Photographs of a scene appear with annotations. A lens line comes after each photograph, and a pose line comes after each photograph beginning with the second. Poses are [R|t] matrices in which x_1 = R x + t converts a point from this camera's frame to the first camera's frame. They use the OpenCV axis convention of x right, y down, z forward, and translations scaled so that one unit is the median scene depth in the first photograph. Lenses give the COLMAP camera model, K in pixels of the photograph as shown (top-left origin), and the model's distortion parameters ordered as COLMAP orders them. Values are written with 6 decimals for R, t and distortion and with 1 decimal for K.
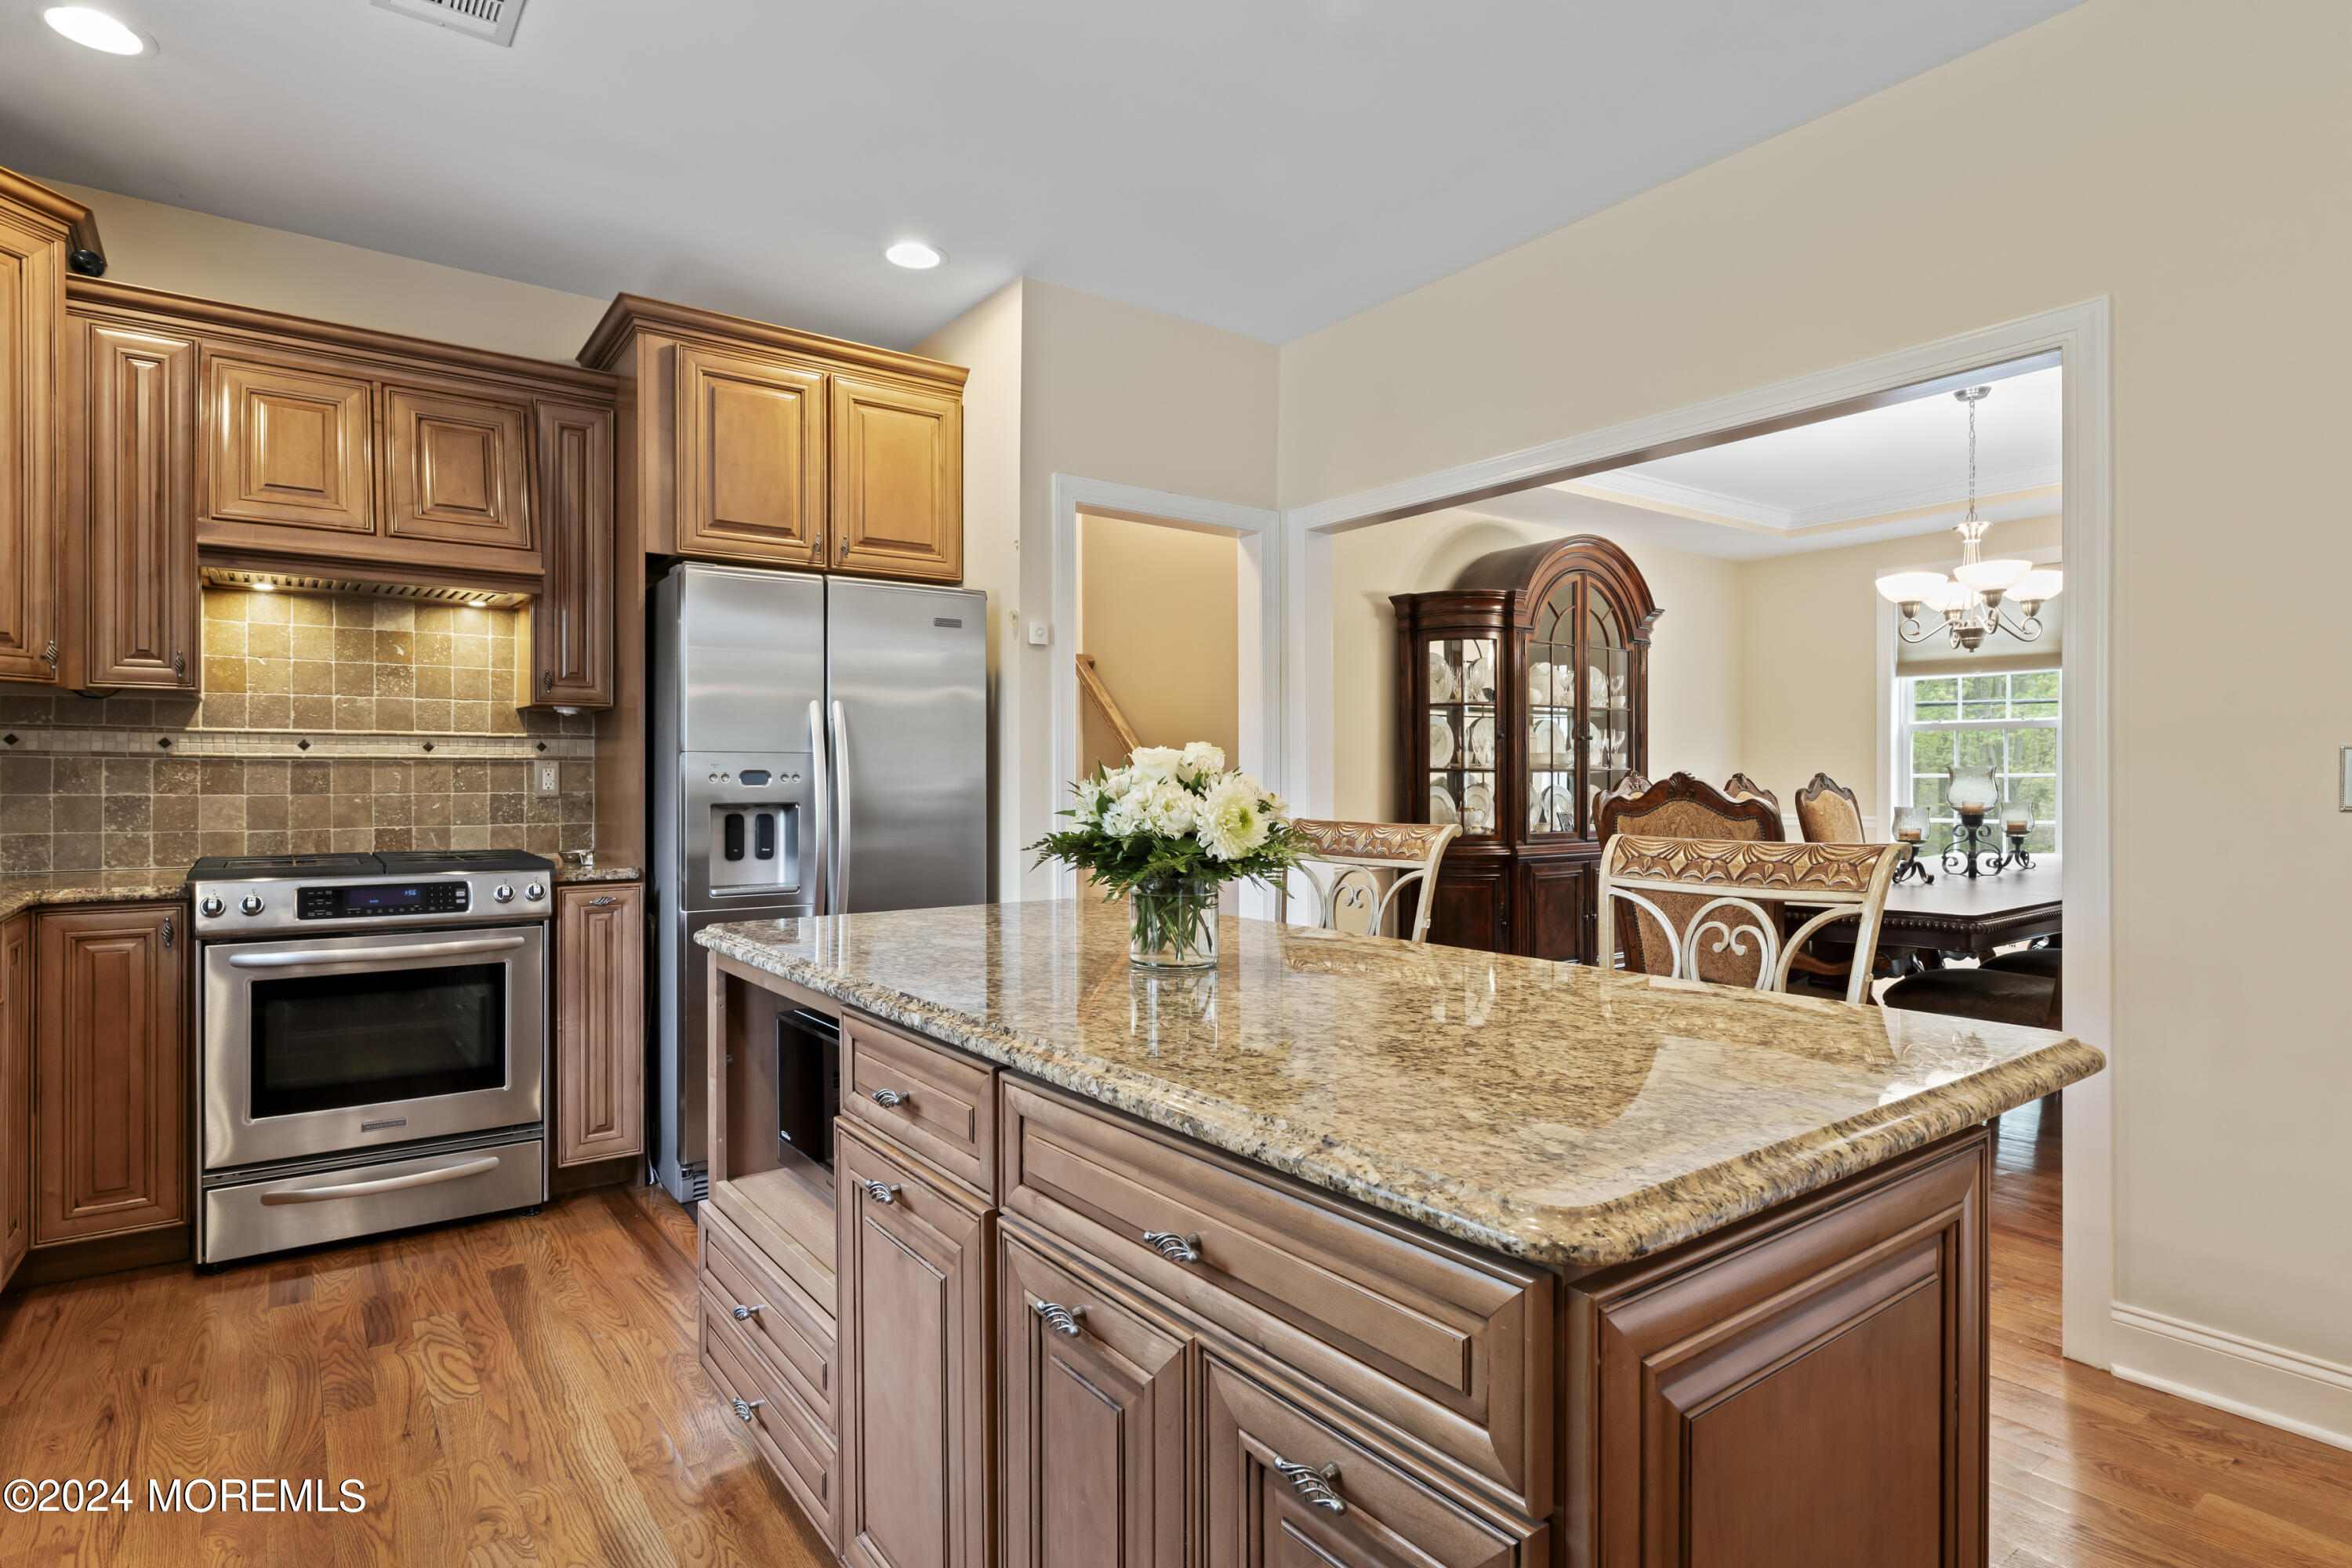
lens RADIAL K [[1223.9, 0, 1176.0], [0, 1223.9, 784.0], [0, 0, 1]] dist [-0.003896, -0.001026]
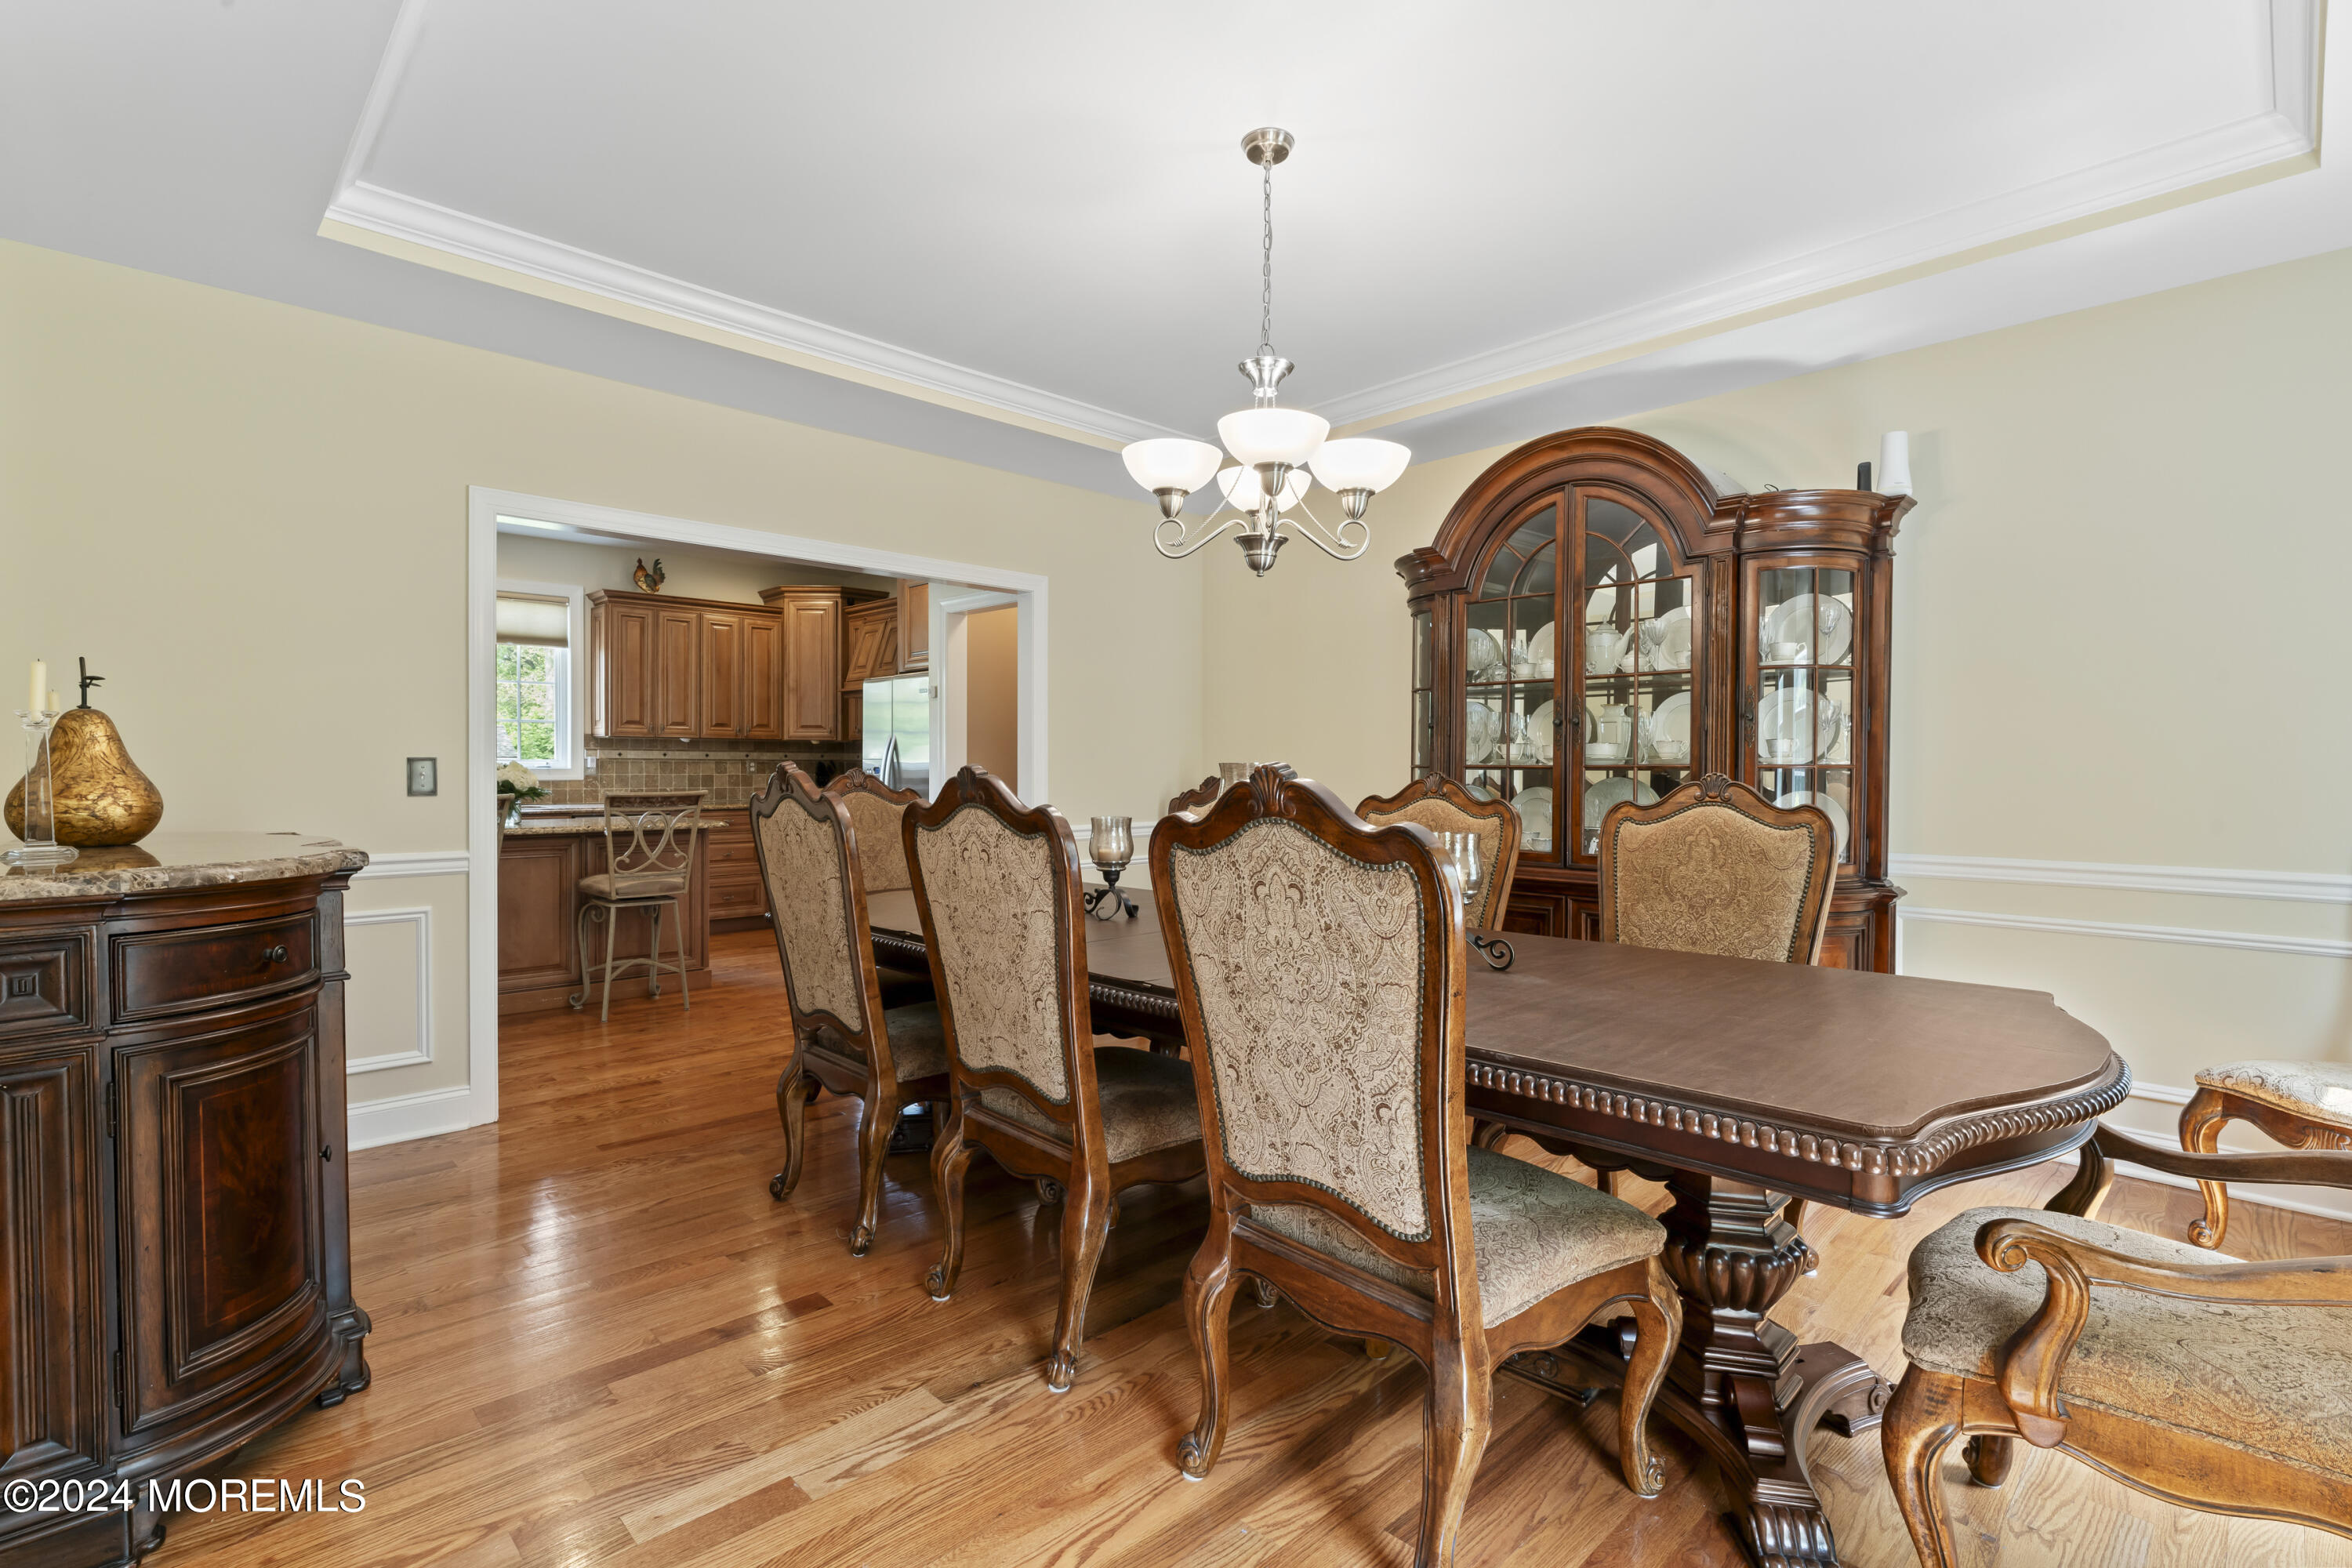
lens RADIAL K [[1085.9, 0, 1176.0], [0, 1085.9, 784.0], [0, 0, 1]] dist [-0.003697, -0.000285]
pose [[0.126590, 0.017811, -0.991795, 1.575940], [-0.009752, 0.999813, 0.016710, -0.018477], [0.991907, 0.007556, 0.126740, 1.196413]]
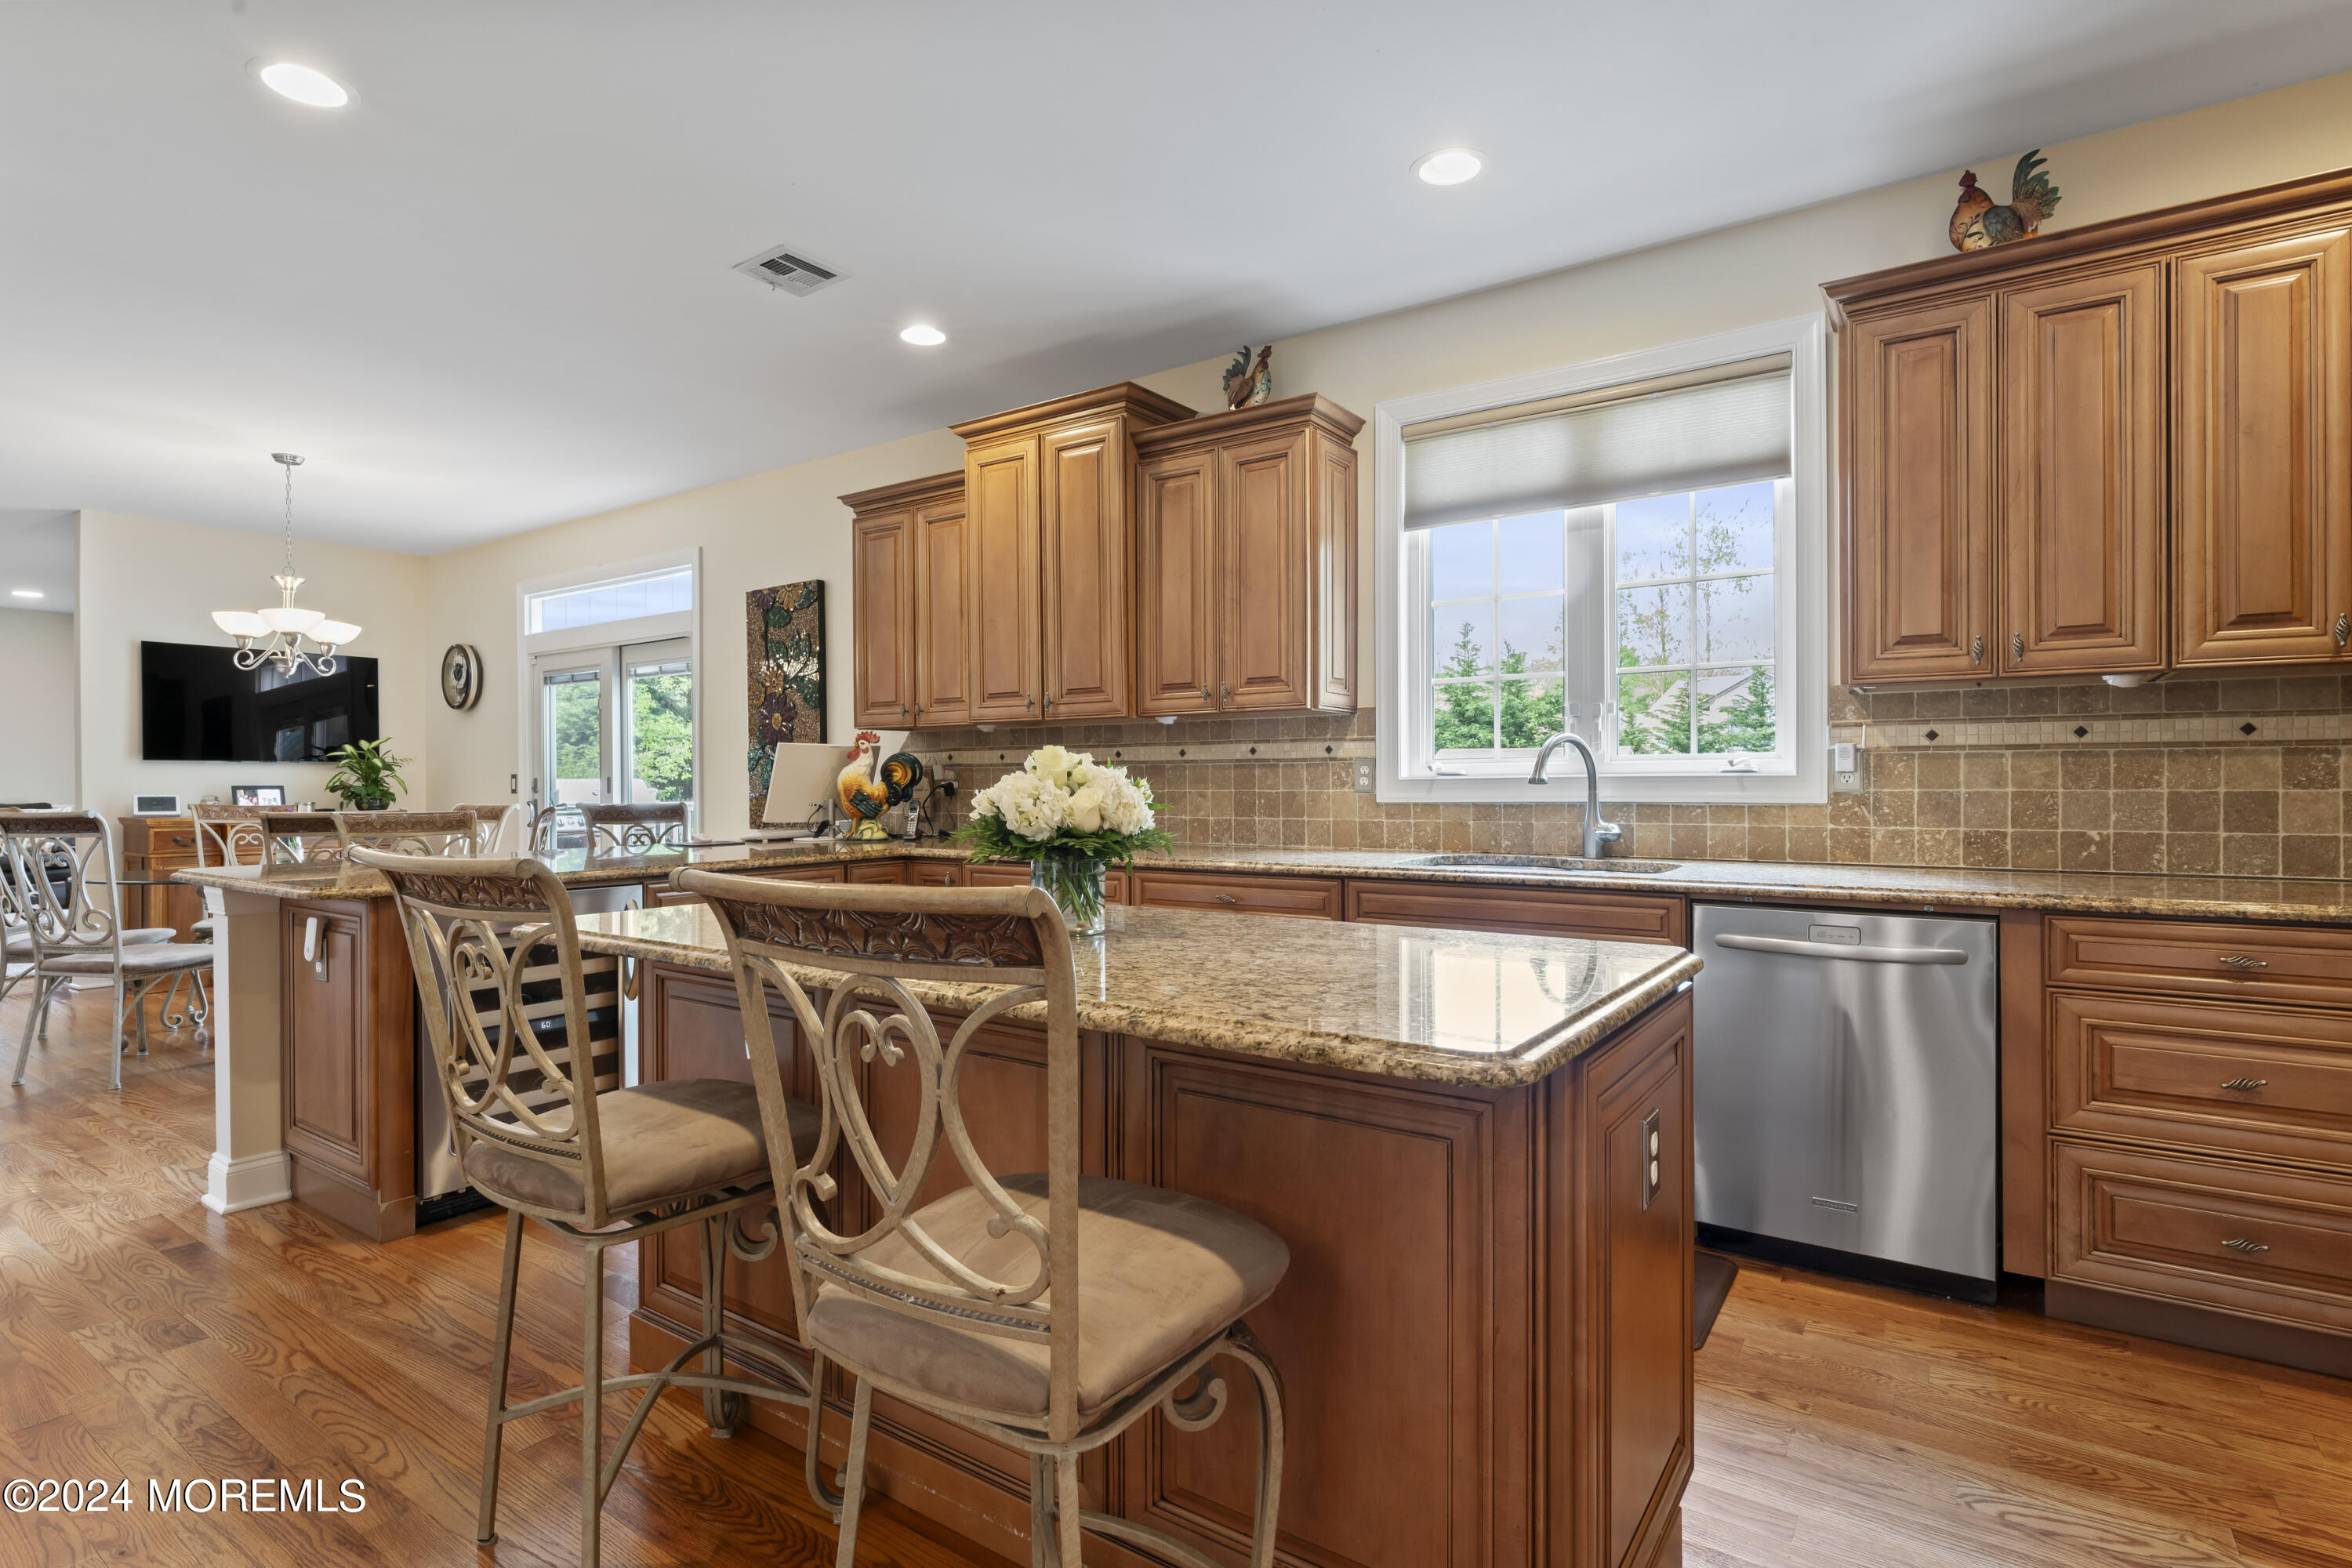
lens RADIAL K [[1159.9, 0, 1168.3], [0, 1159.9, 781.6], [0, 0, 1]] dist [-0.000278, -0.000269]
pose [[-0.950631, 0.004896, -0.310285, 0.124021], [0.003817, 0.999984, 0.004083, -0.002706], [0.310300, 0.002697, -0.950635, 1.008759]]
